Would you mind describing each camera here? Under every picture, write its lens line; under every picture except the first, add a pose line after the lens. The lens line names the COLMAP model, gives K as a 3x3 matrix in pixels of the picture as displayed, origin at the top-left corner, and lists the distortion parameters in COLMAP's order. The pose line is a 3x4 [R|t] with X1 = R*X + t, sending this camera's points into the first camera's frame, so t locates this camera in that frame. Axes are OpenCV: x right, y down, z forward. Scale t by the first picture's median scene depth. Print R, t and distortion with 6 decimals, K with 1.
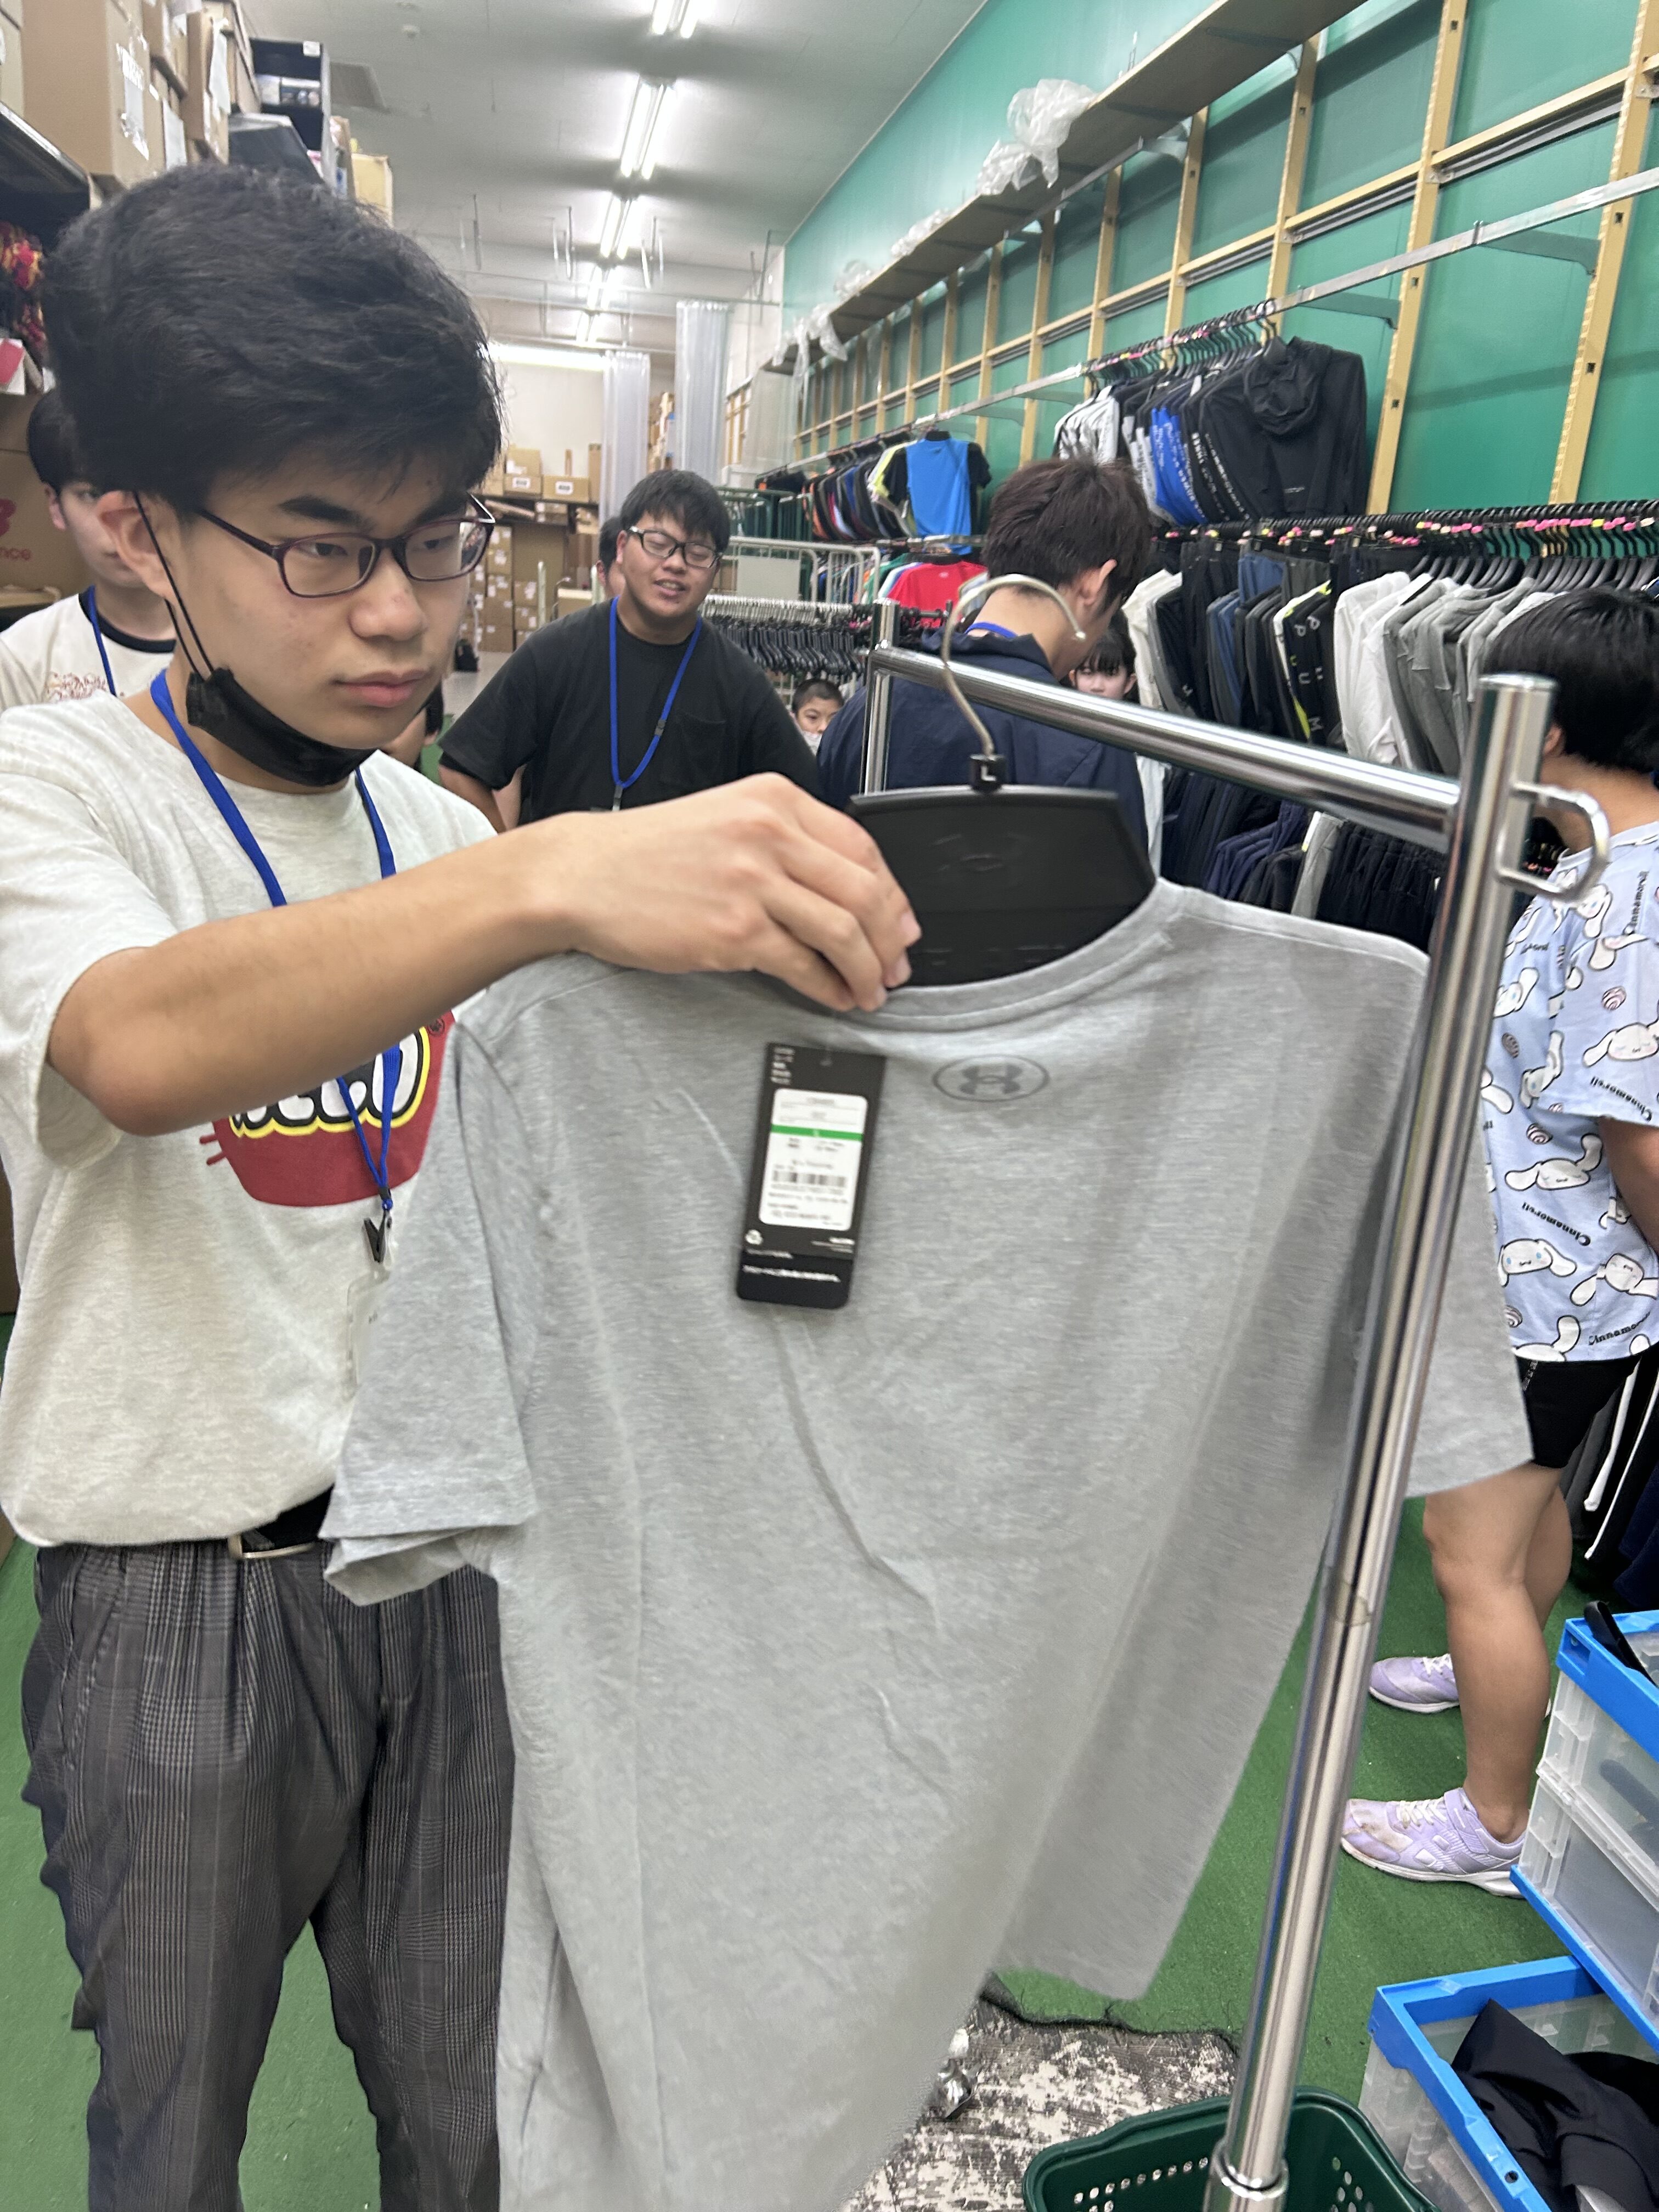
lens RADIAL K [[1661.2, 0, 844.8], [0, 1661.2, 1090.0], [0, 0, 1]] dist [0.046339, -0.048406]
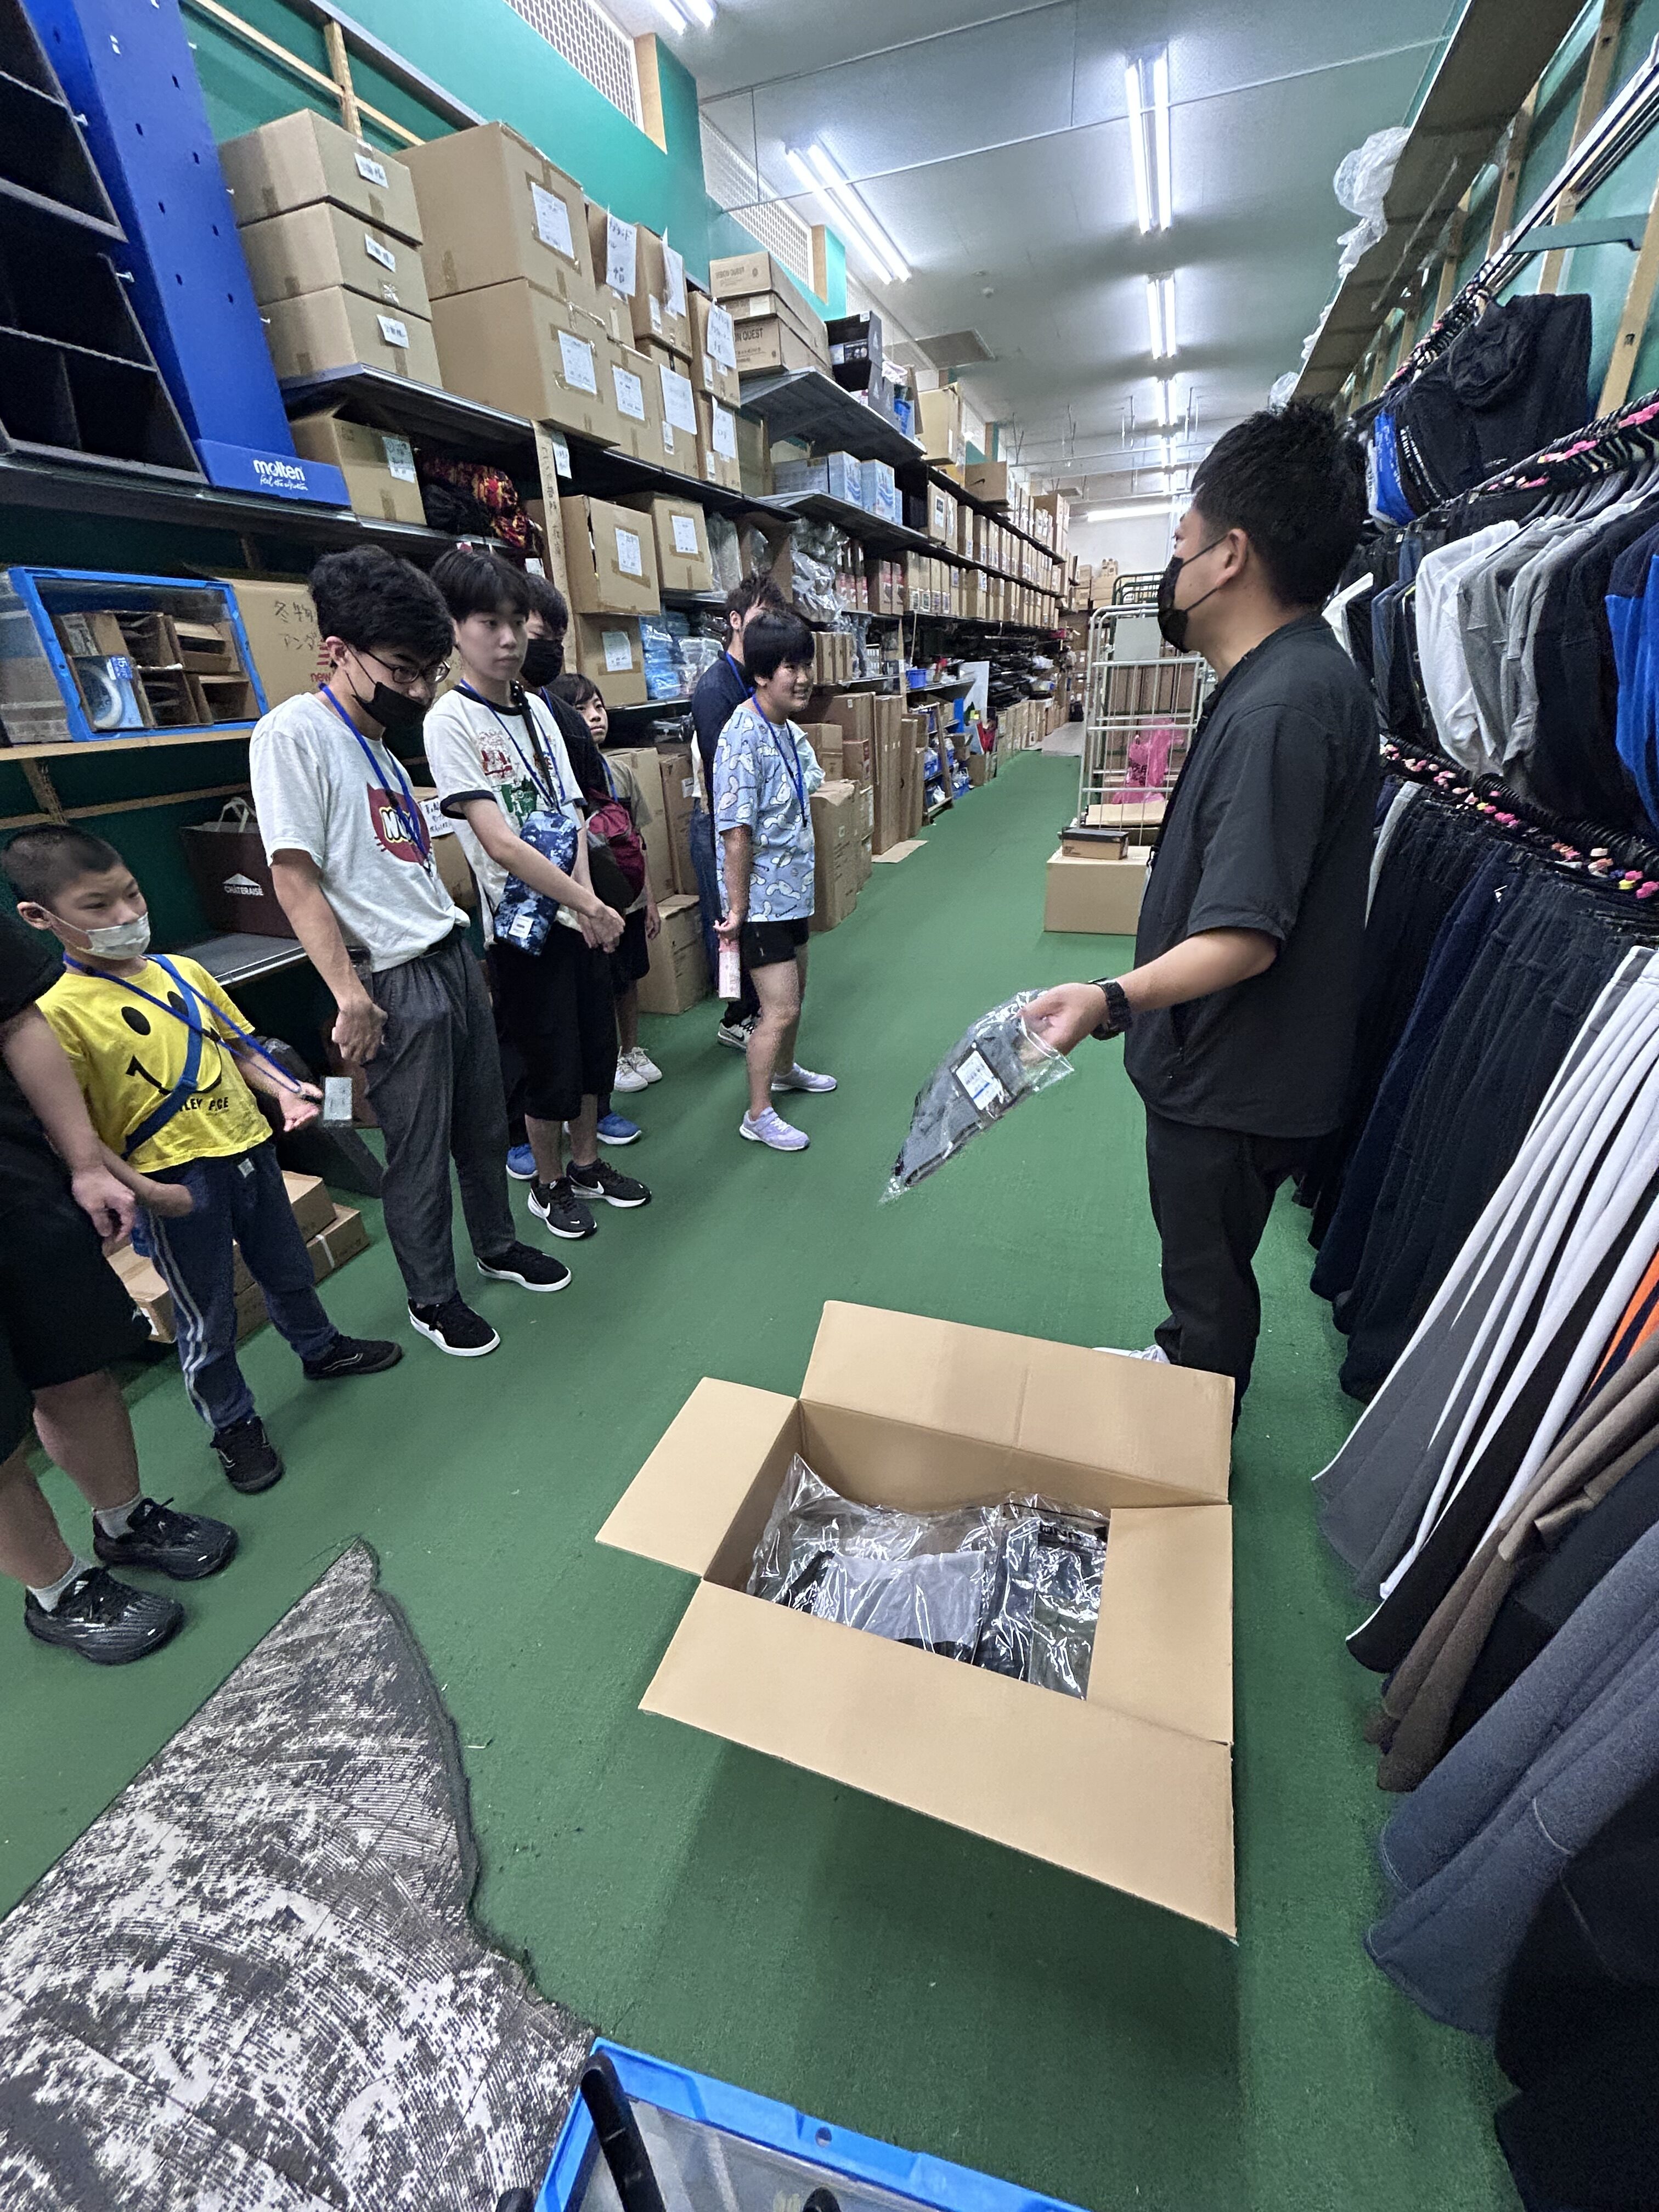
lens RADIAL K [[891.9, 0, 823.7], [0, 891.9, 1101.7], [0, 0, 1]] dist [-0.000832, 0.000541]
pose [[0.861146, 0.115017, -0.495176, 0.075617], [-0.037865, 0.985875, 0.163143, -0.015123], [0.506946, -0.121740, 0.853337, 0.090926]]
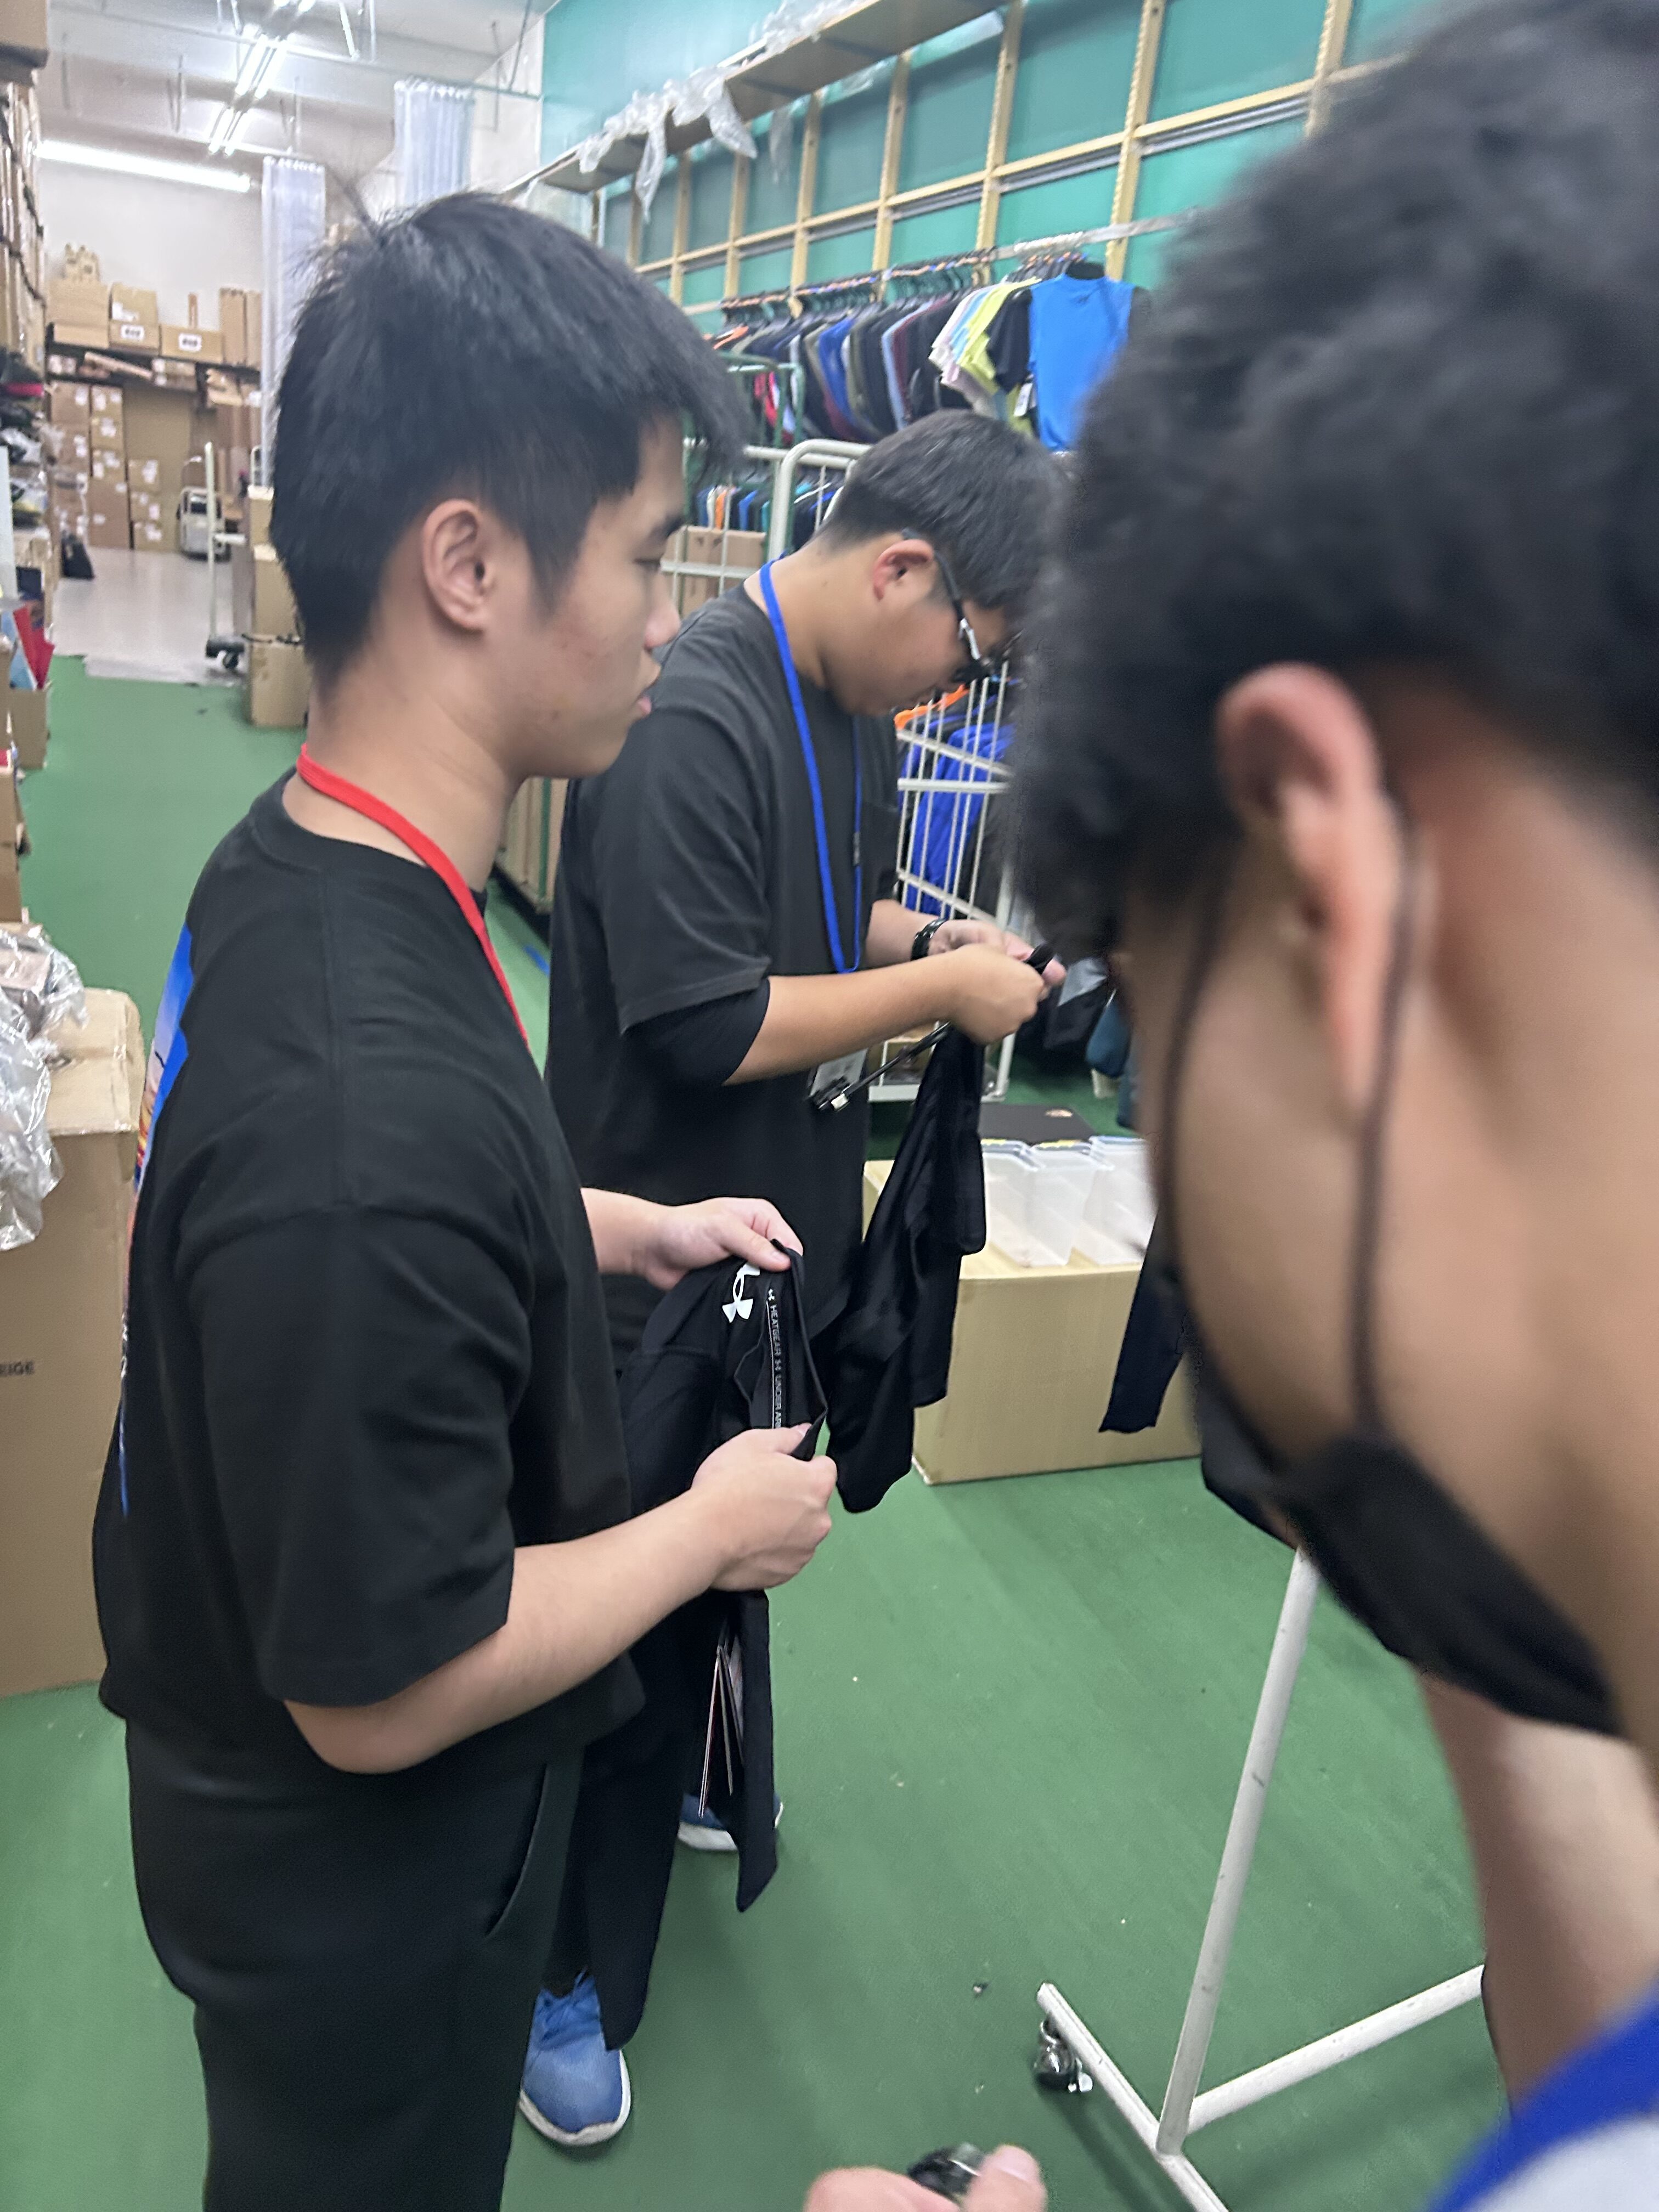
lens RADIAL K [[1661.2, 0, 815.4], [0, 1661.2, 1110.2], [0, 0, 1]] dist [0.046339, -0.048406]
pose [[0.979635, -0.032898, 0.198074, -0.091422], [0.019467, 0.997400, 0.069379, -0.087422], [-0.199842, -0.064110, 0.977729, 0.262700]]
